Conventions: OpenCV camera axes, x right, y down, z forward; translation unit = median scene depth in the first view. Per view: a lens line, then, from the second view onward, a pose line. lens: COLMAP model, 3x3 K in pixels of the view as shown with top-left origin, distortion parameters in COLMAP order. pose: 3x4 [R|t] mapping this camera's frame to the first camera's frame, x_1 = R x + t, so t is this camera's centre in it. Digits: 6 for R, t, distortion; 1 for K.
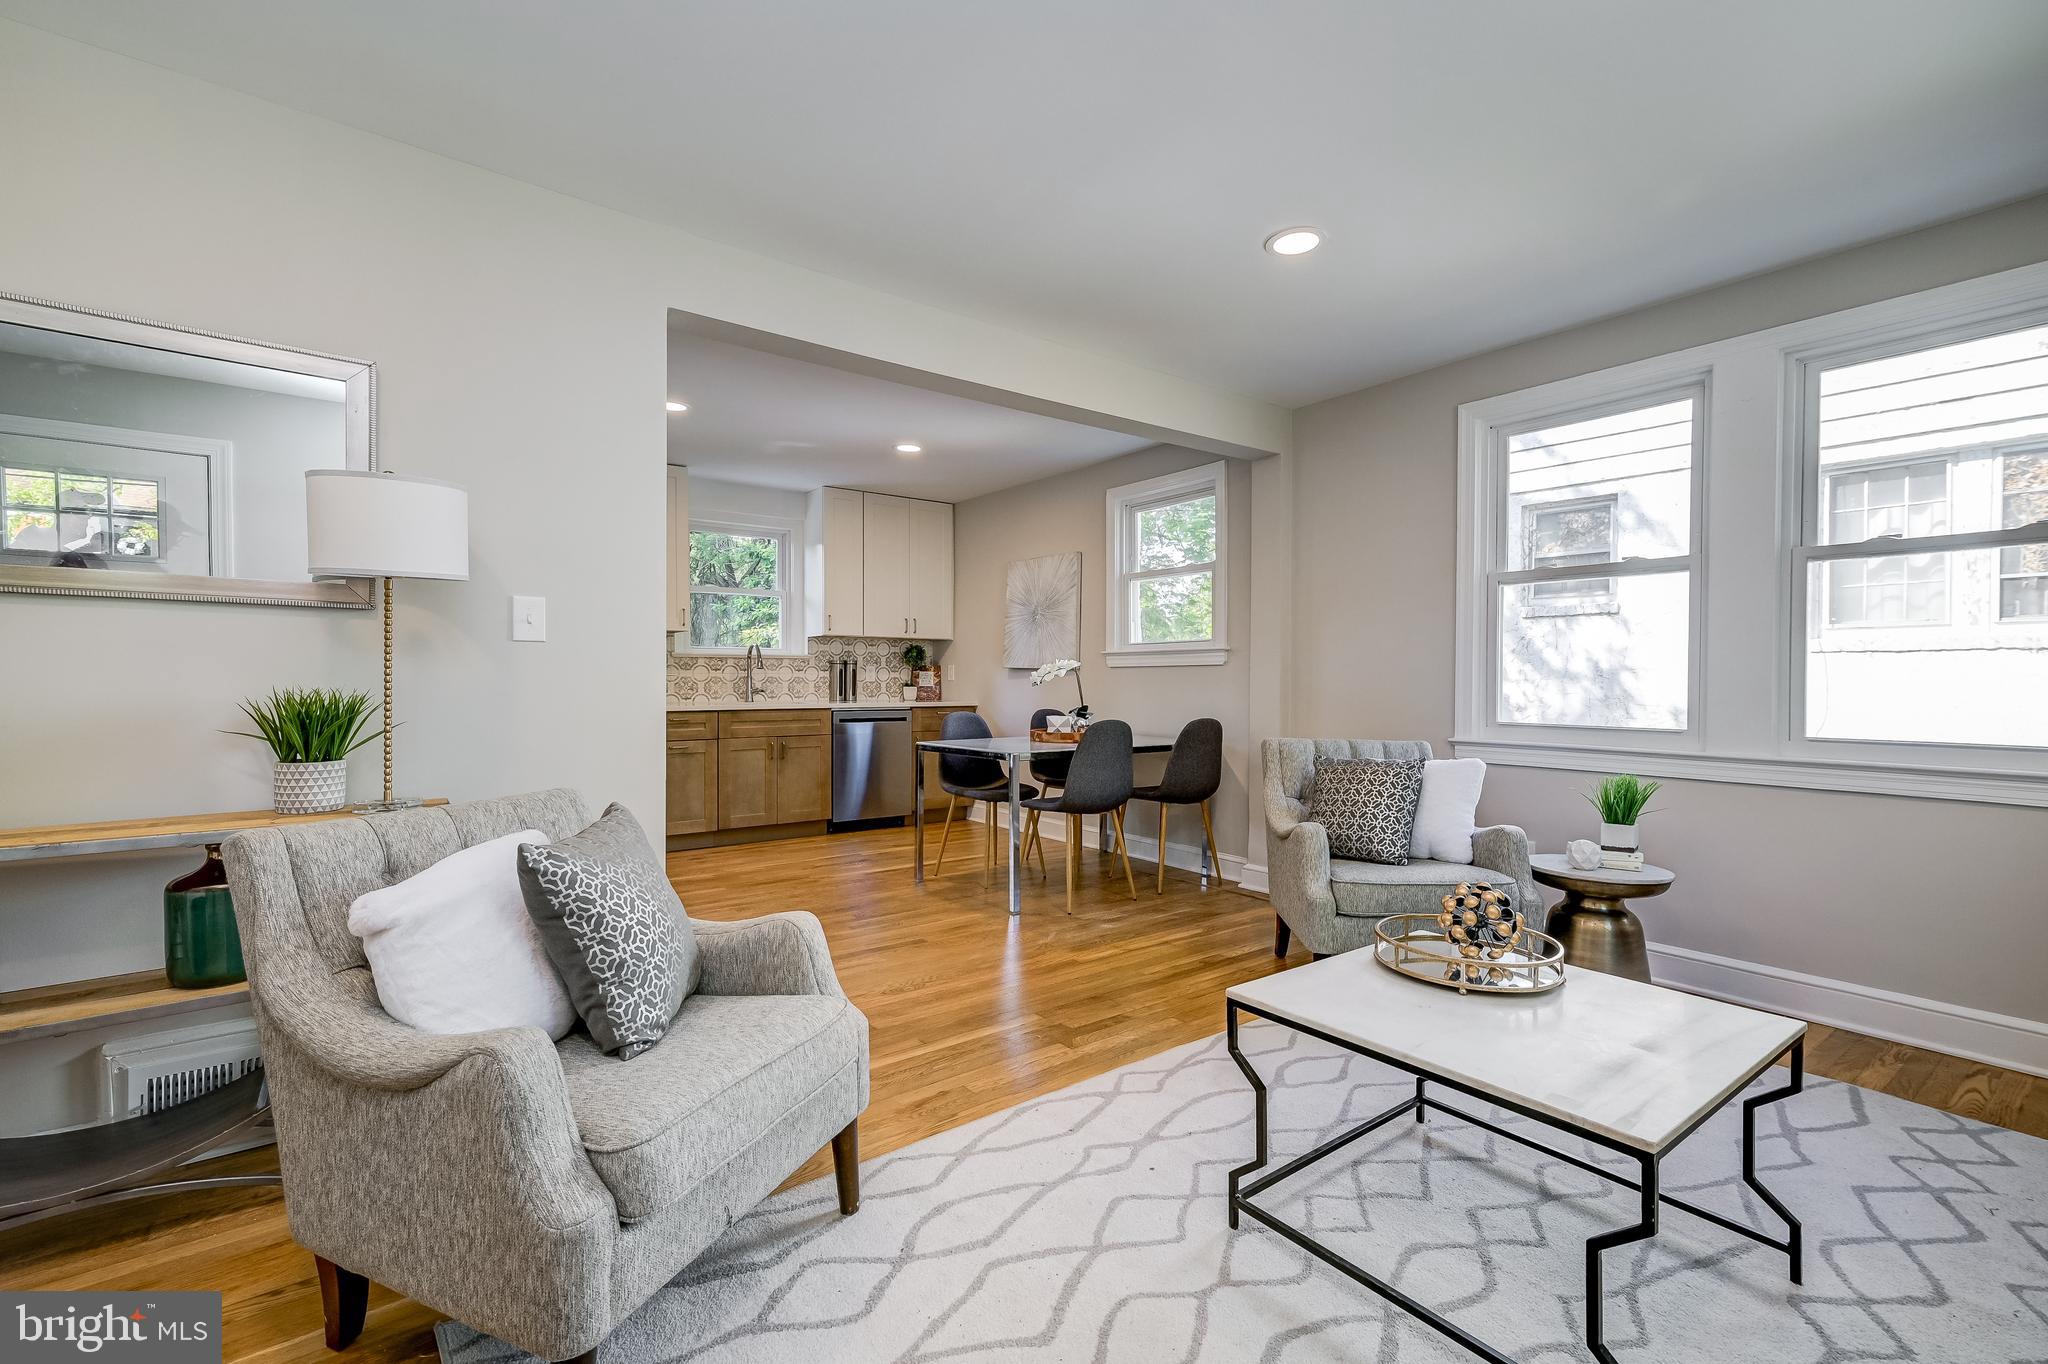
lens RADIAL K [[871.9, 0, 1025.9], [0, 871.9, 681.5], [0, 0, 1]] dist [0.010641, 0.000573]
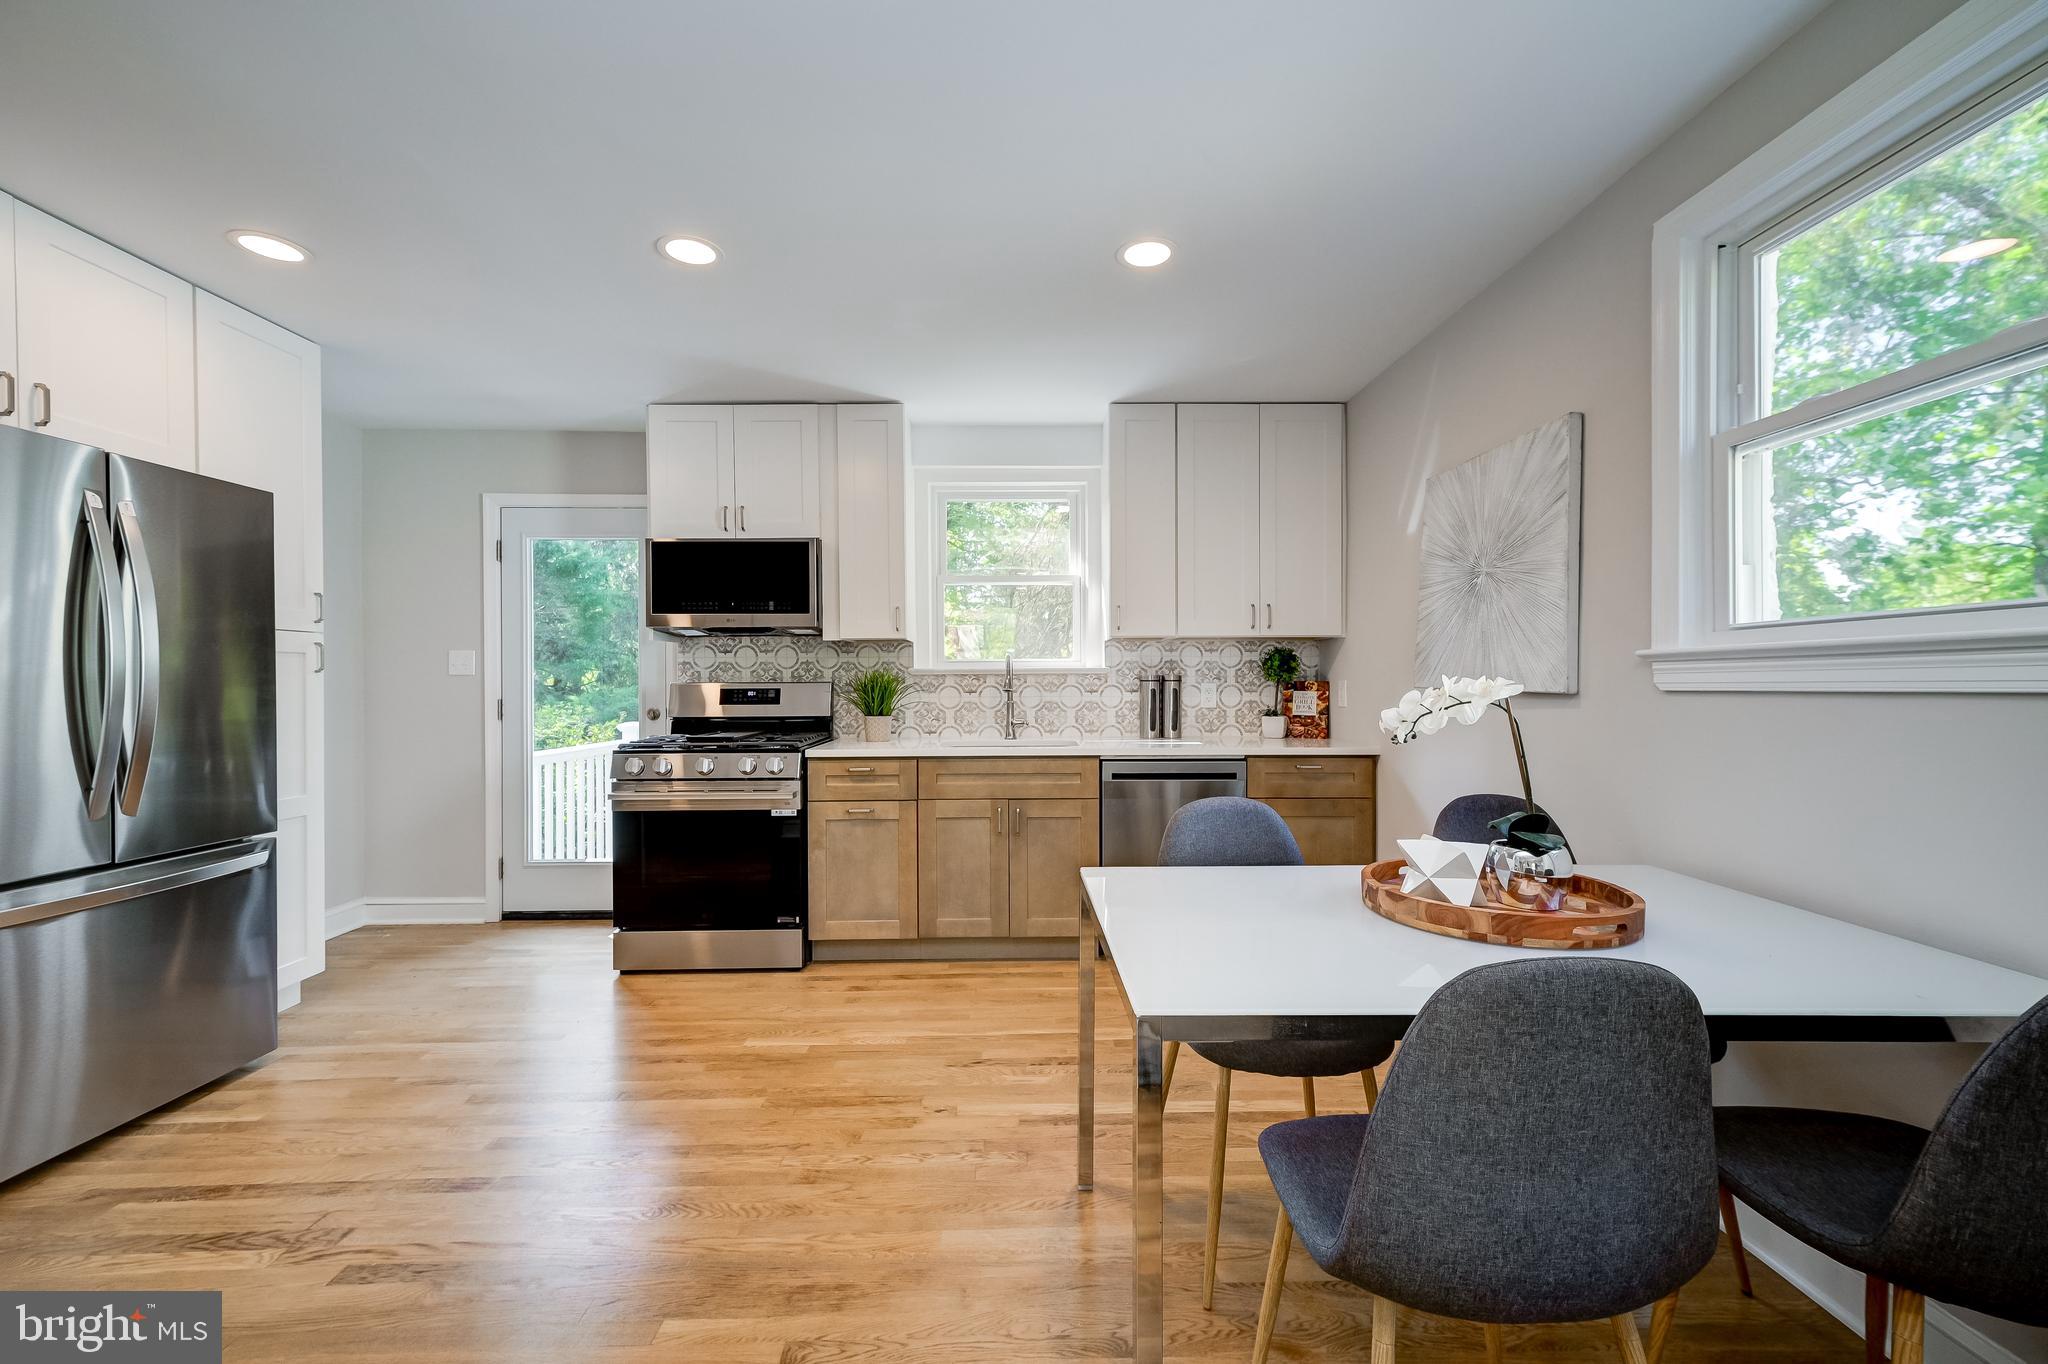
lens RADIAL K [[824.2, 0, 998.4], [0, 824.2, 670.1], [0, 0, 1]] dist [-0.013225, 0.003257]
pose [[0.790551, -0.018125, -0.612128, 0.101787], [0.006452, 0.999753, -0.021270, -0.023274], [0.612363, 0.012865, 0.790472, 0.658347]]
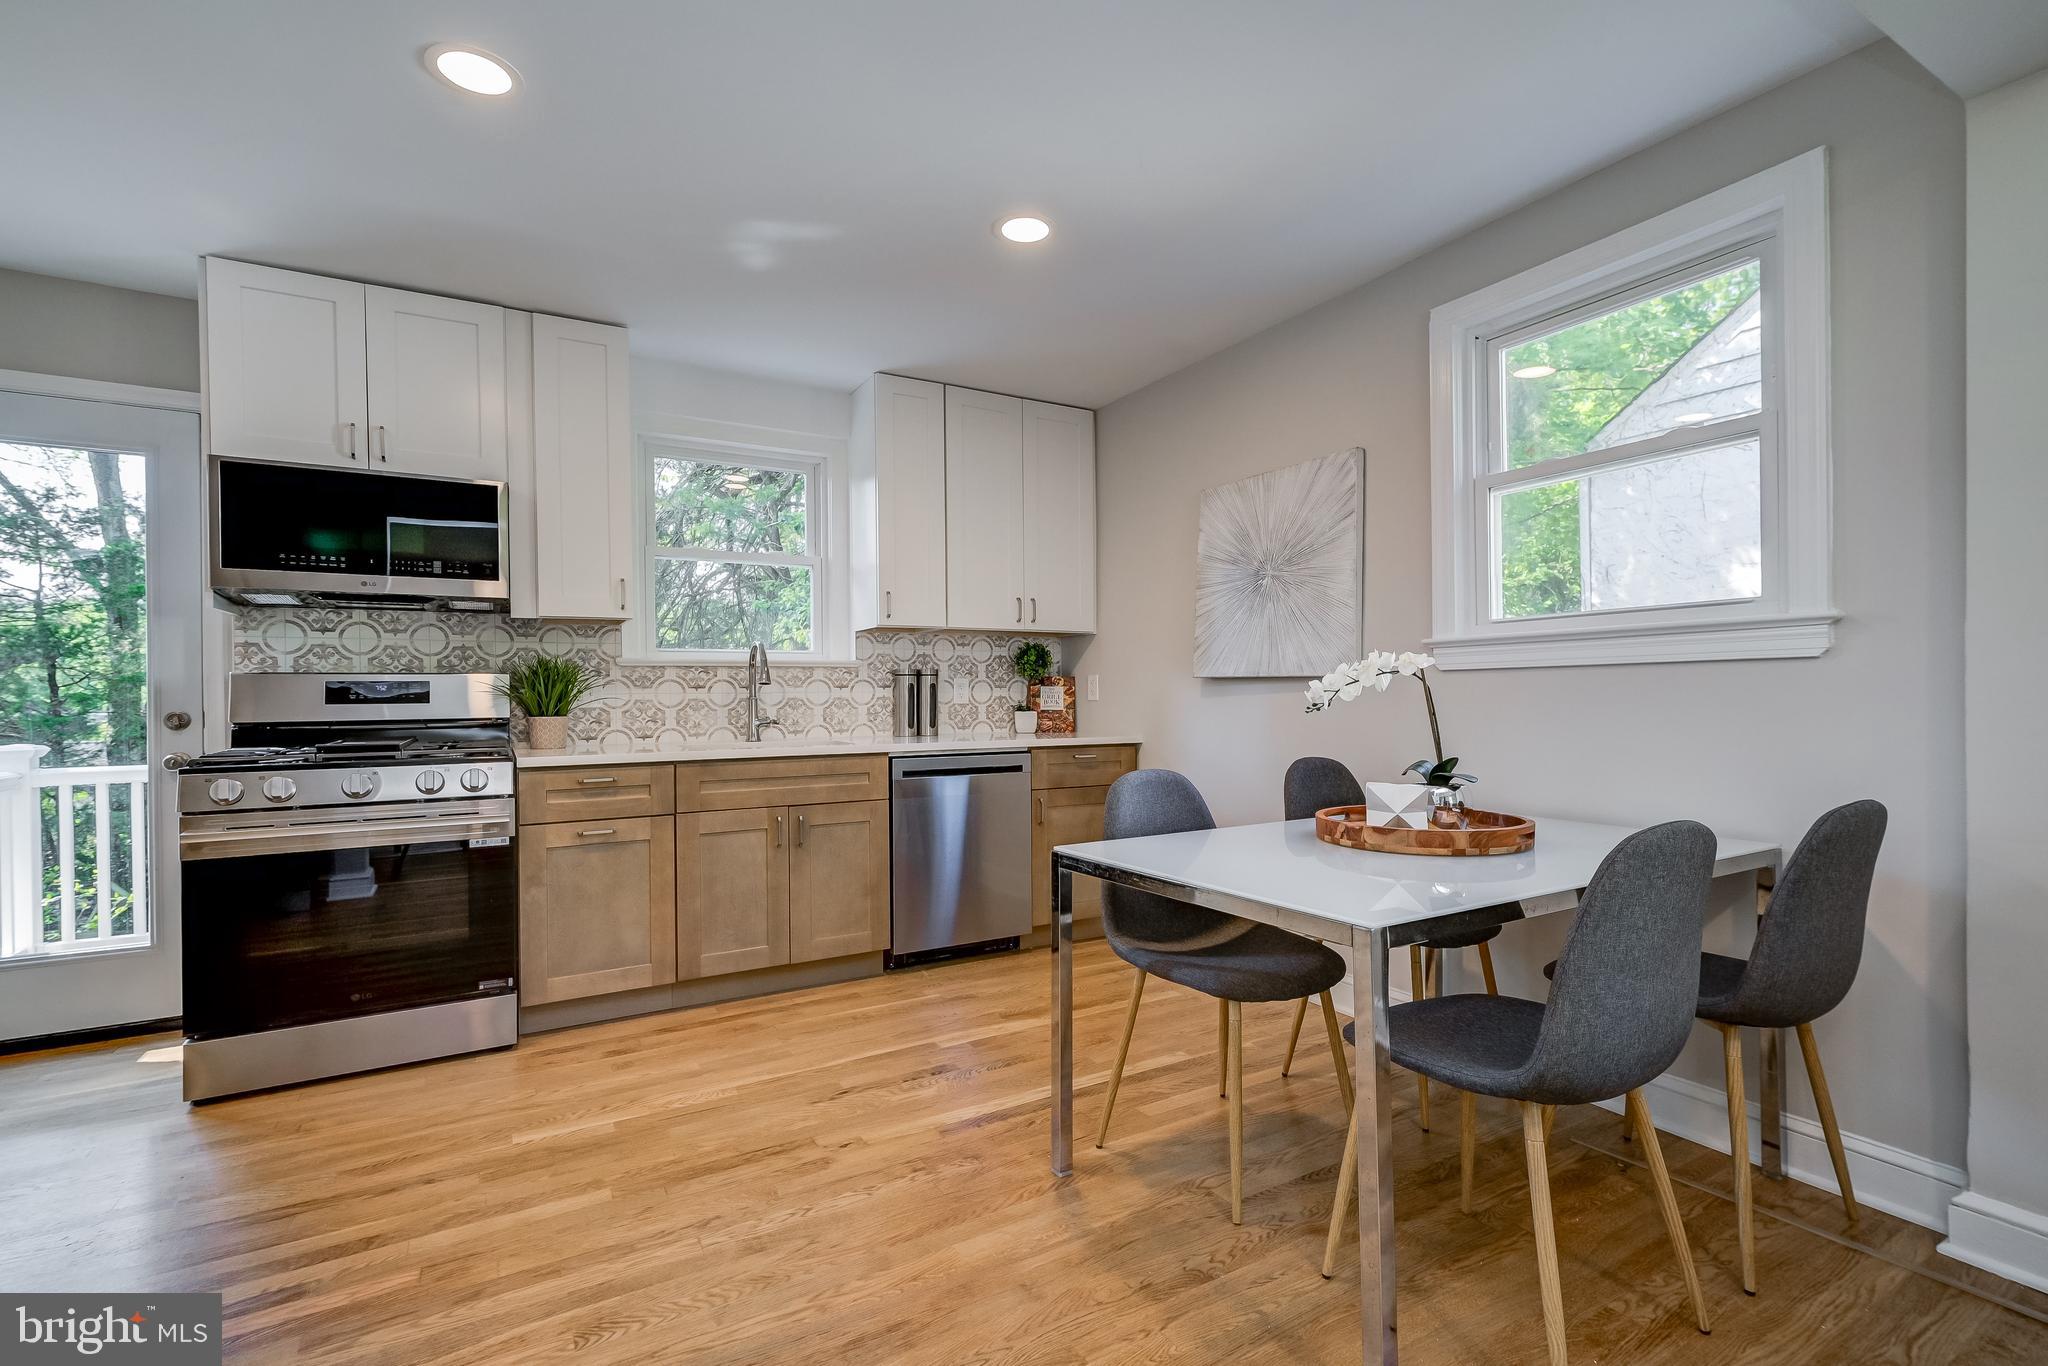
lens RADIAL K [[935.2, 0, 988.9], [0, 935.2, 687.1], [0, 0, 1]] dist [-0.001901, -0.000632]
pose [[0.987929, -0.010912, -0.154520, -0.087701], [0.008937, 0.999869, -0.013466, -0.003990], [0.154647, 0.011922, 0.987898, 0.544183]]
